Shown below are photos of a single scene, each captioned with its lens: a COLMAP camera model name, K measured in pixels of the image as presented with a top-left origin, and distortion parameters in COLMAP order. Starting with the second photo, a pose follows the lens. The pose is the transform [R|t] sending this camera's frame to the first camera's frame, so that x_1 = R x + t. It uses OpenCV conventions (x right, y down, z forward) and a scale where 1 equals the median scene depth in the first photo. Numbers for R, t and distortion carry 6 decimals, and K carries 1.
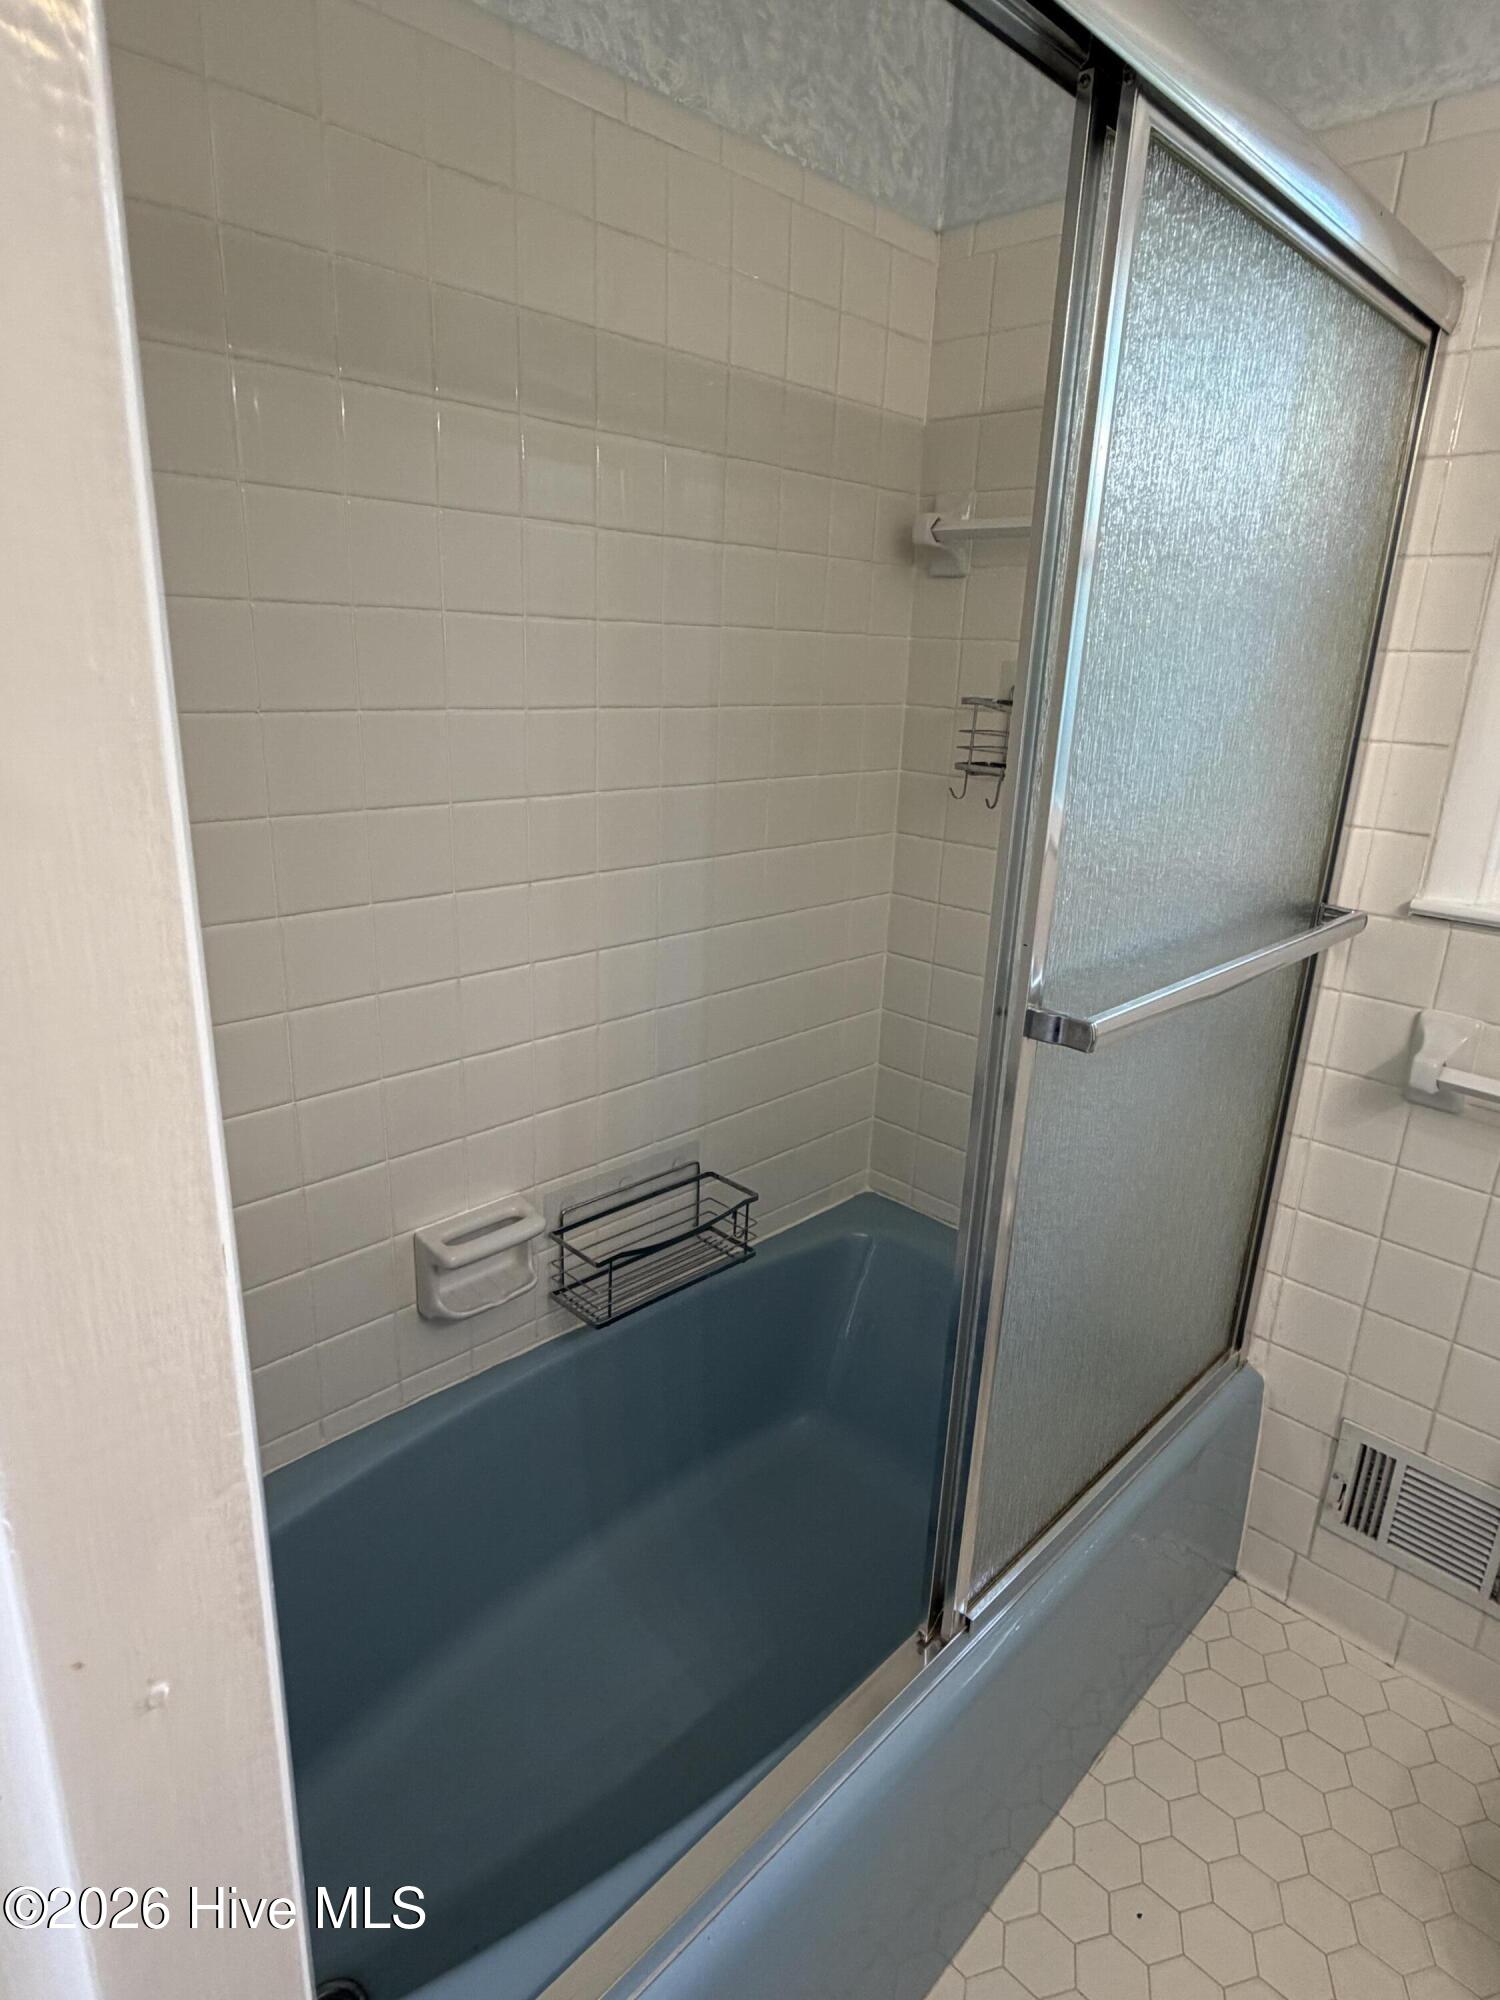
lens RADIAL K [[1108.9, 0, 740.2], [0, 1108.9, 997.1], [0, 0, 1]] dist [0.003069, -0.001608]
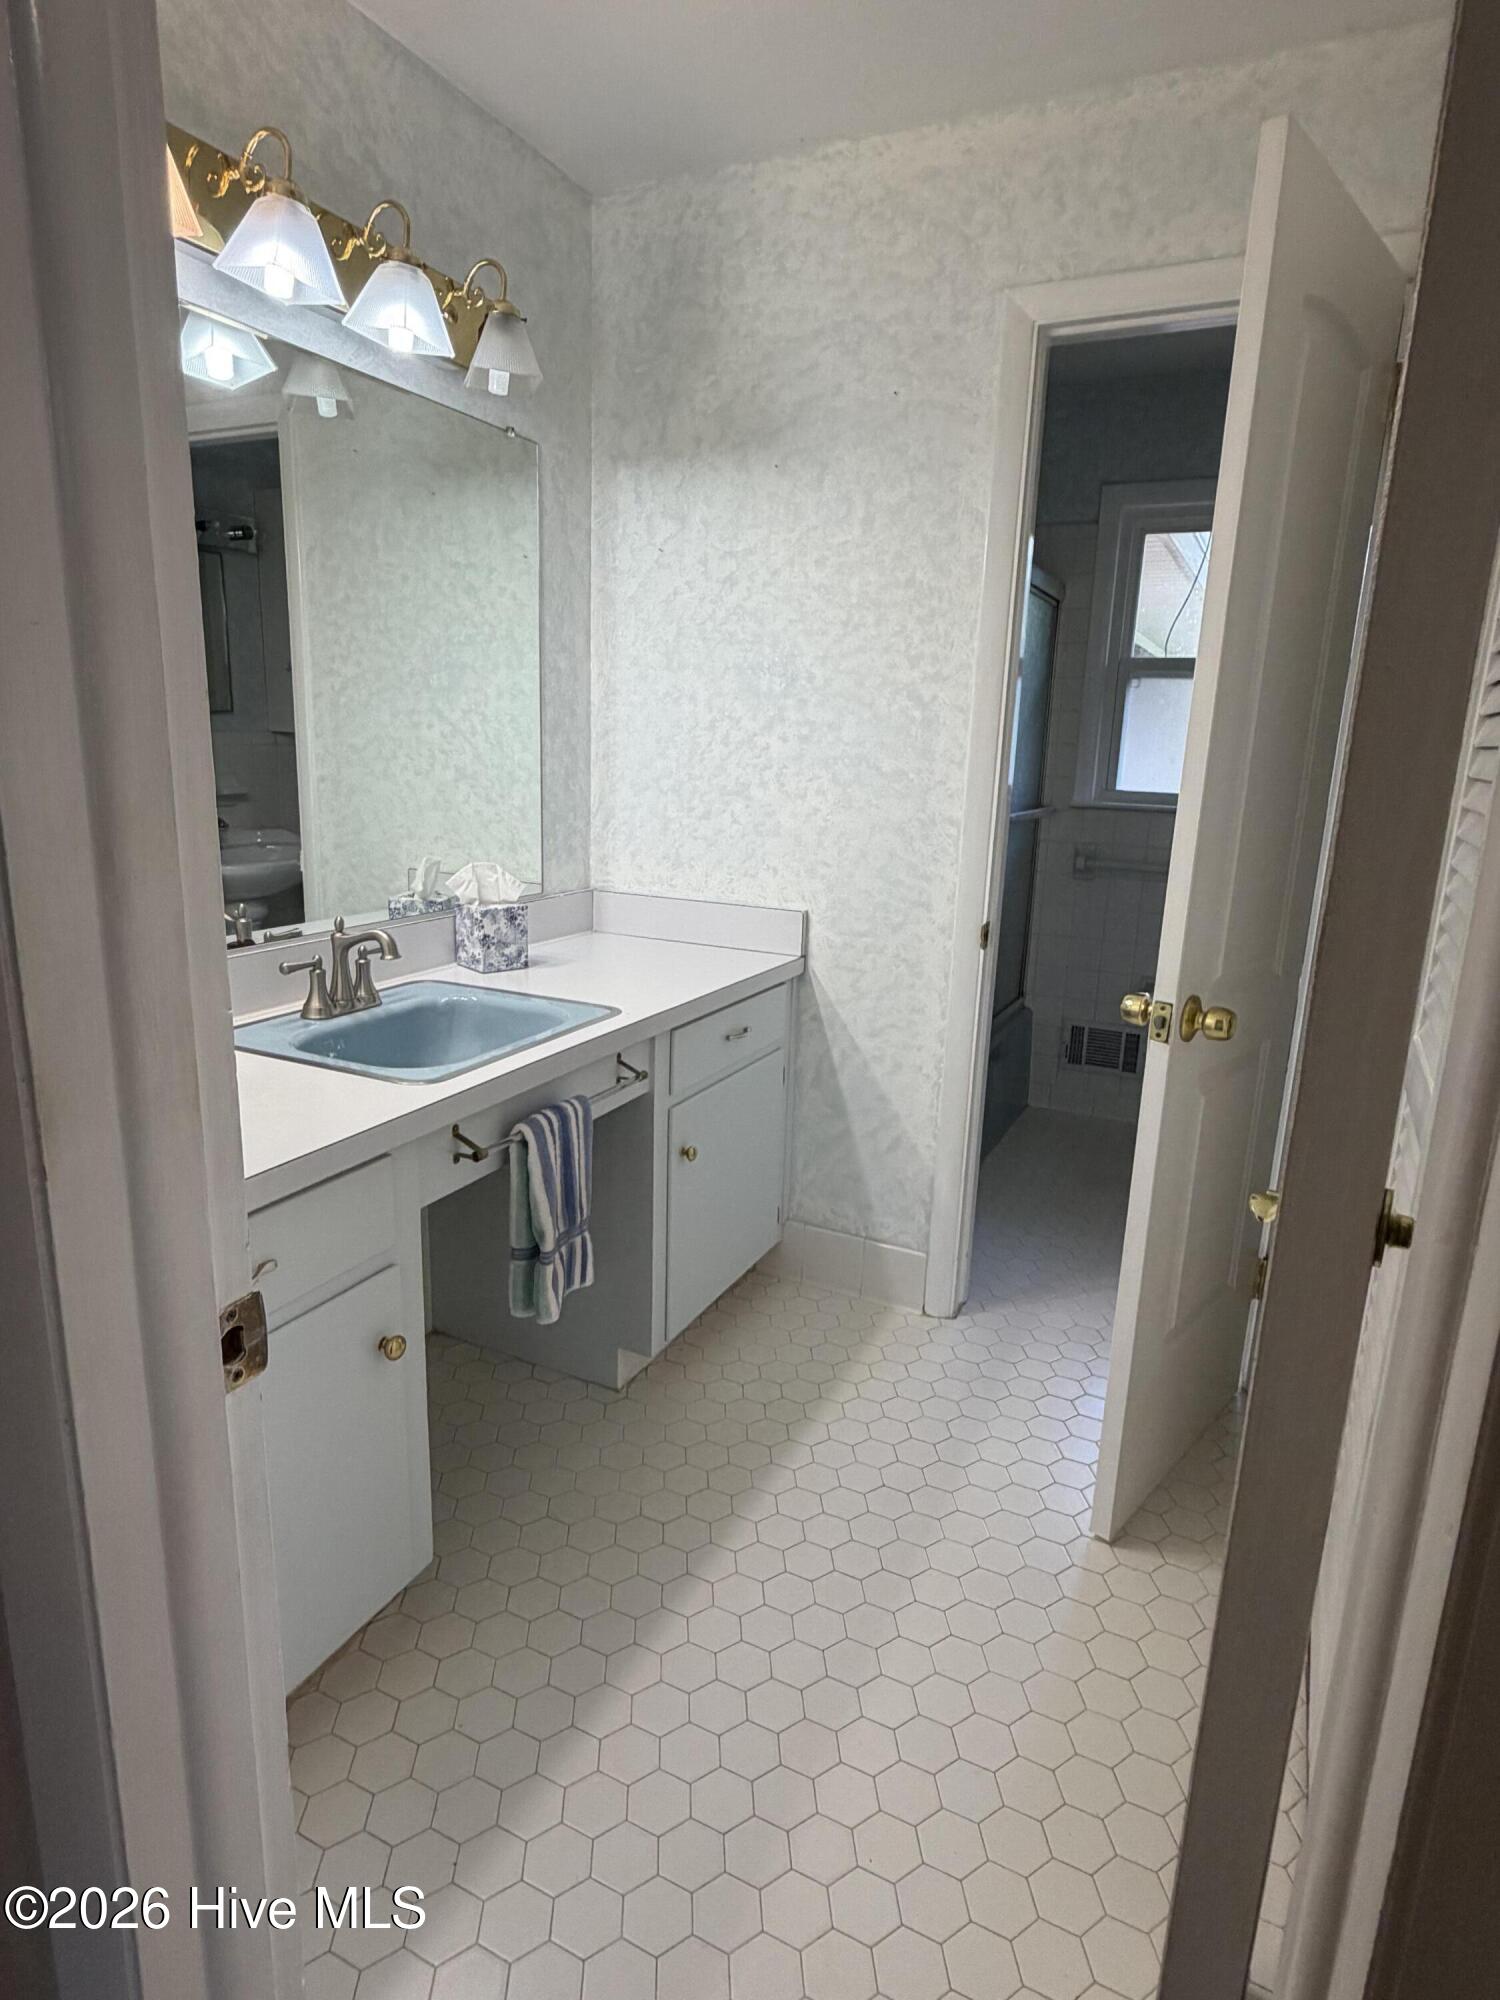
lens RADIAL K [[1108.9, 0, 749.9], [0, 1108.9, 1006.3], [0, 0, 1]] dist [0.003069, -0.001608]
pose [[0.945939, -0.087360, 0.312357, -0.895655], [0.103135, 0.994076, -0.034308, 0.375801], [-0.307510, 0.064668, 0.949345, -1.139299]]
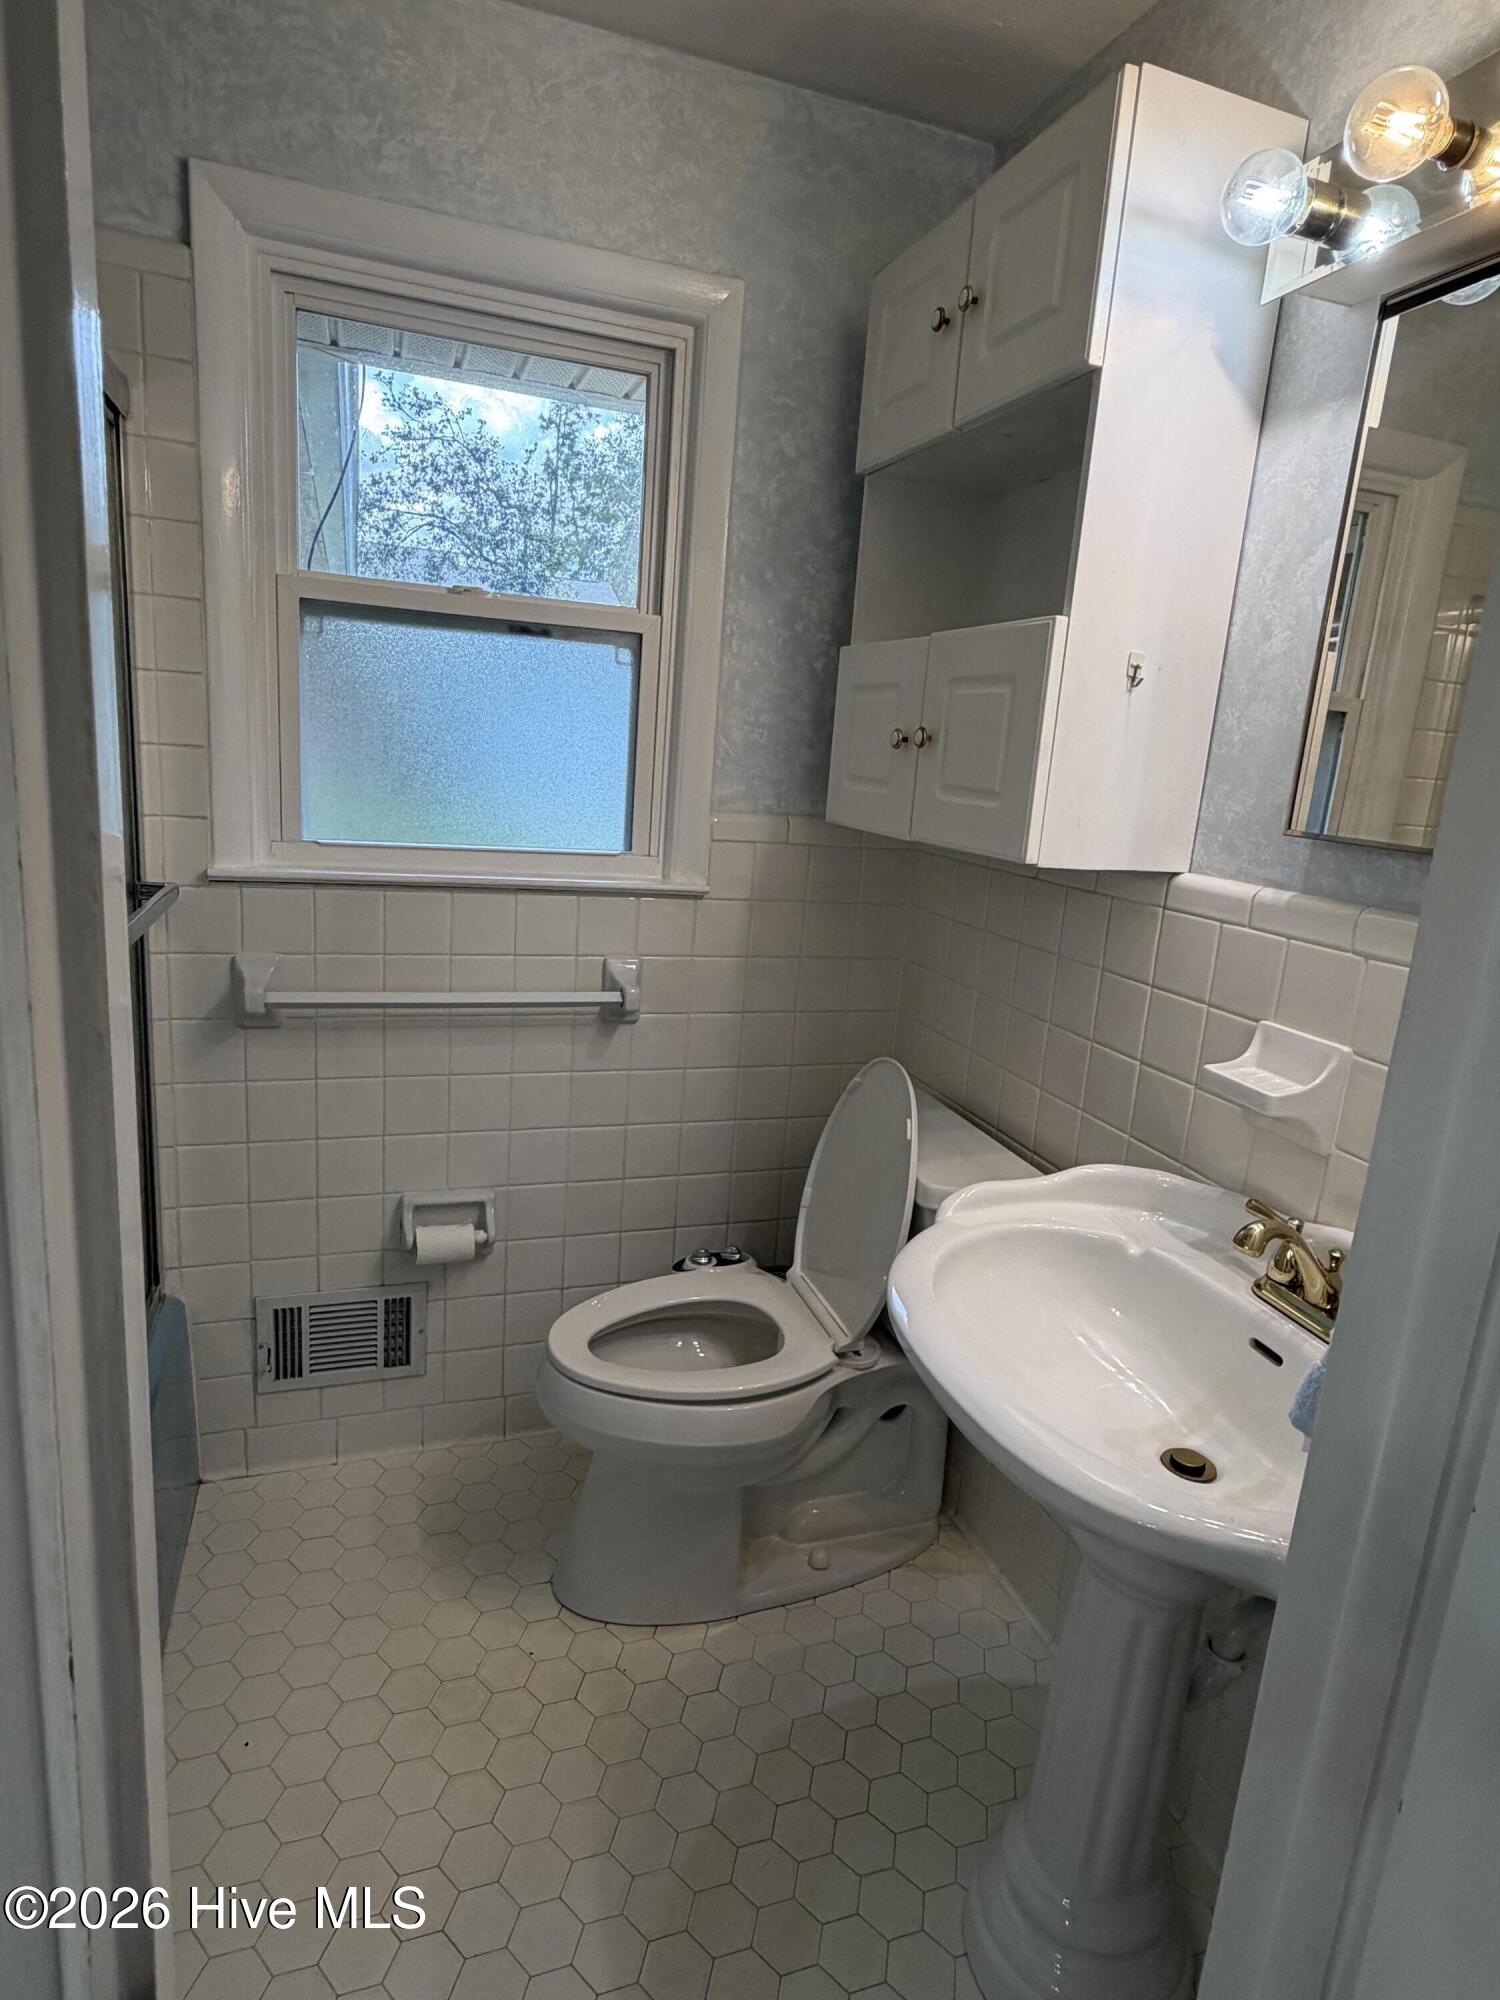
lens RADIAL K [[1108.9, 0, 748.3], [0, 1108.9, 986.2], [0, 0, 1]] dist [0.003069, -0.001608]
pose [[0.441946, -0.199690, 0.874533, -0.218625], [0.211955, 0.970549, 0.114502, 0.023602], [-0.871642, 0.134757, 0.471255, -0.093257]]
